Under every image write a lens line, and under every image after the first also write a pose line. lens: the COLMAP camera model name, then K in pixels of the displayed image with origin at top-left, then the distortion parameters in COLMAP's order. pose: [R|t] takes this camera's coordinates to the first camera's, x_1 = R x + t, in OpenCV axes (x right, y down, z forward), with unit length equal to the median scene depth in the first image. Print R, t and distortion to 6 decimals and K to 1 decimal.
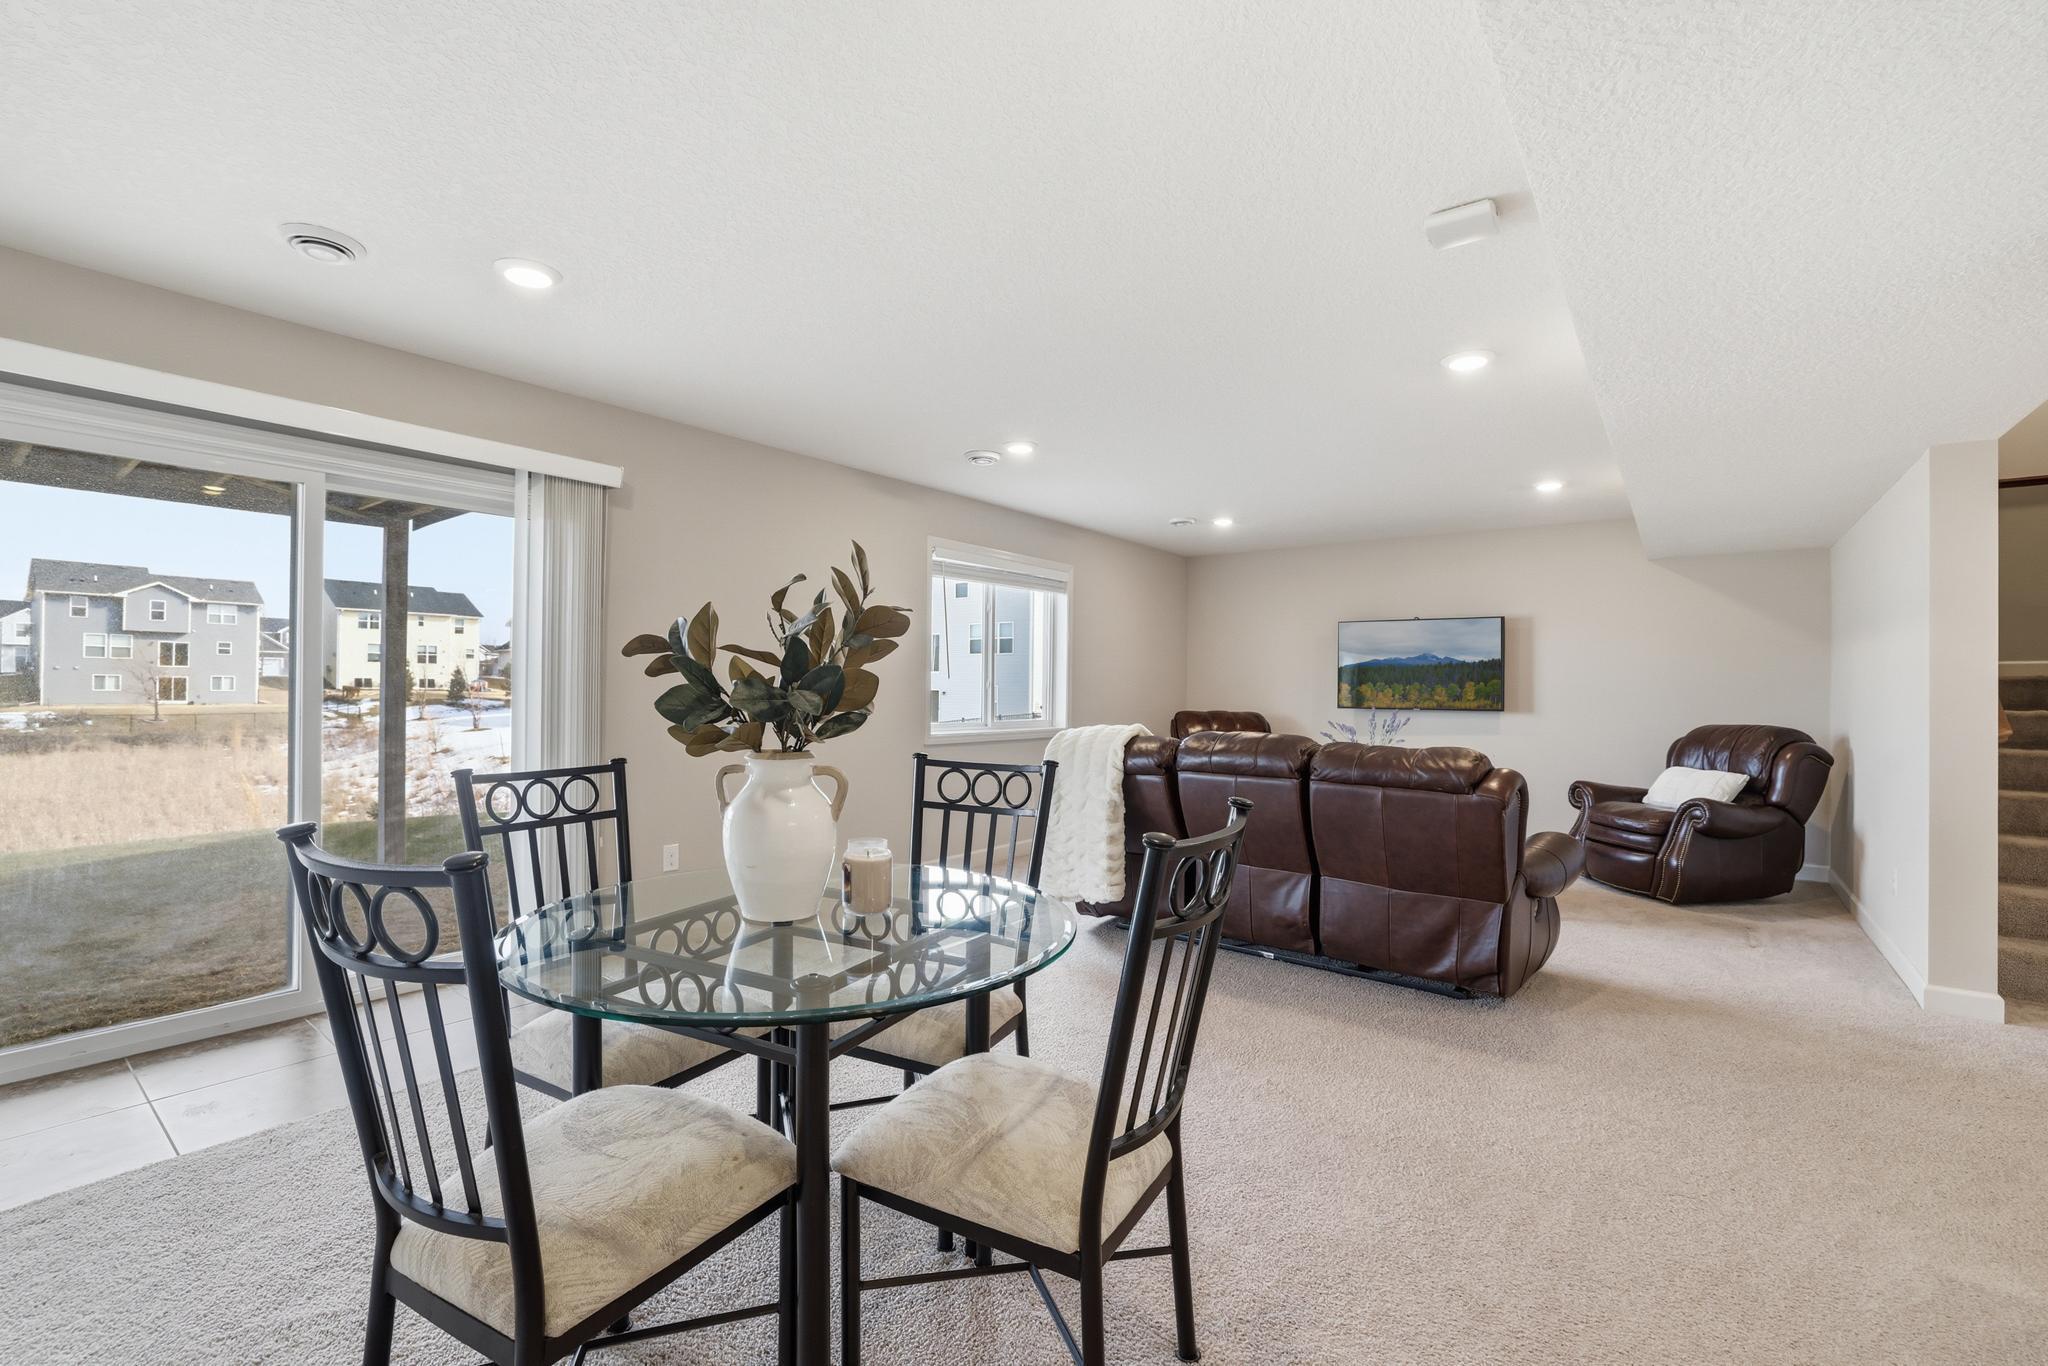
lens RADIAL K [[900.7, 0, 1022.6], [0, 900.7, 690.5], [0, 0, 1]] dist [0.000013, 0.000258]
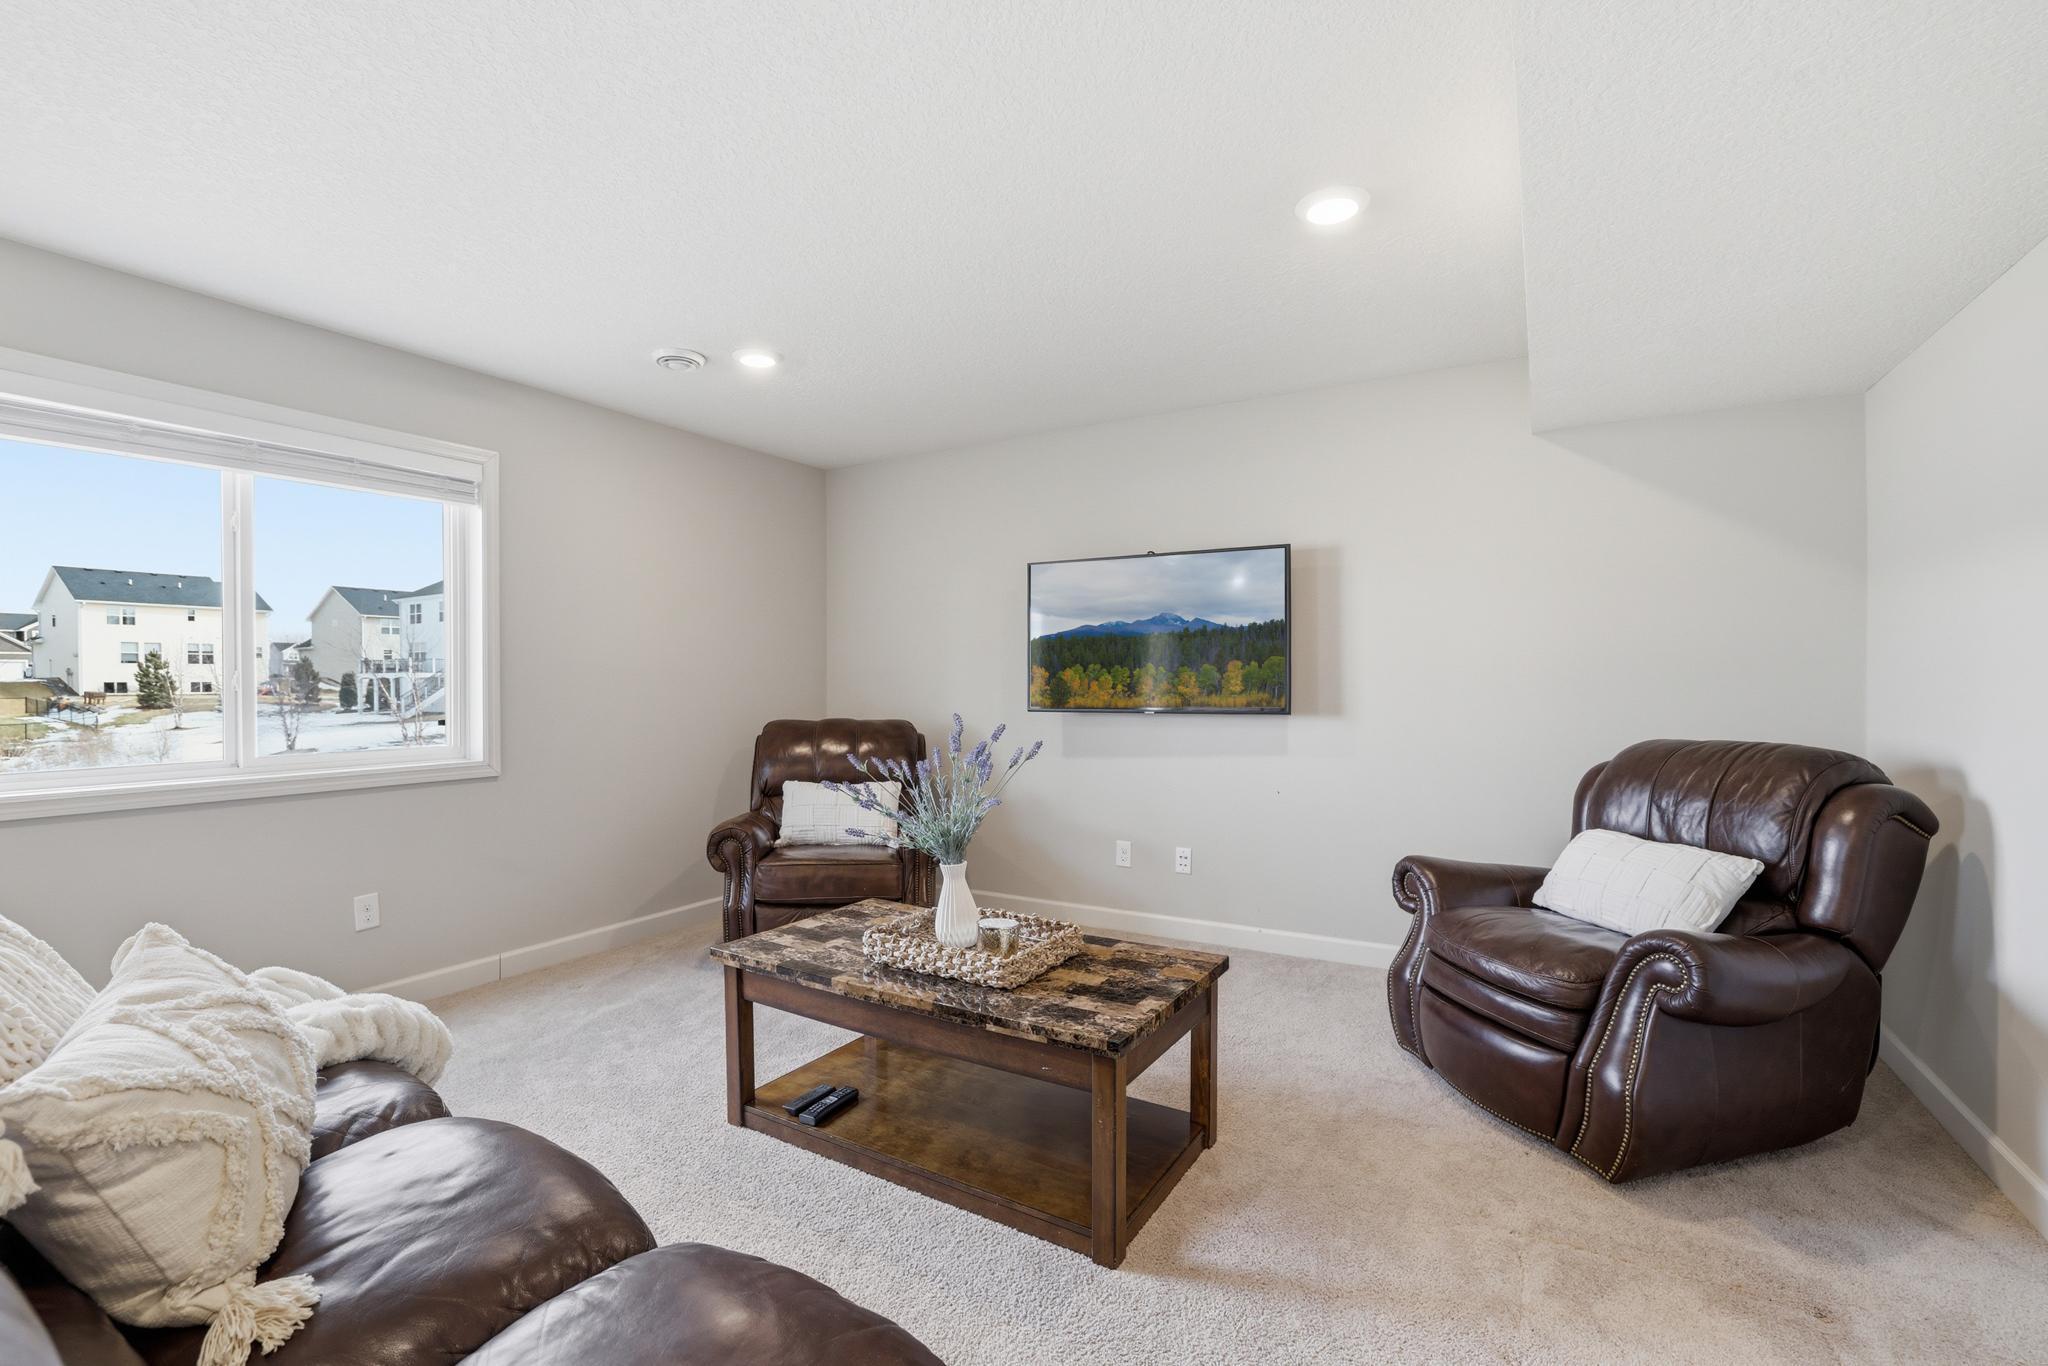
lens RADIAL K [[900.7, 0, 1026.3], [0, 900.7, 682.9], [0, 0, 1]] dist [0.000013, 0.000258]
pose [[0.992144, -0.020000, 0.123494, 0.303042], [0.019536, 0.999797, 0.004962, -0.001353], [-0.123568, -0.002510, 0.992333, 0.463877]]
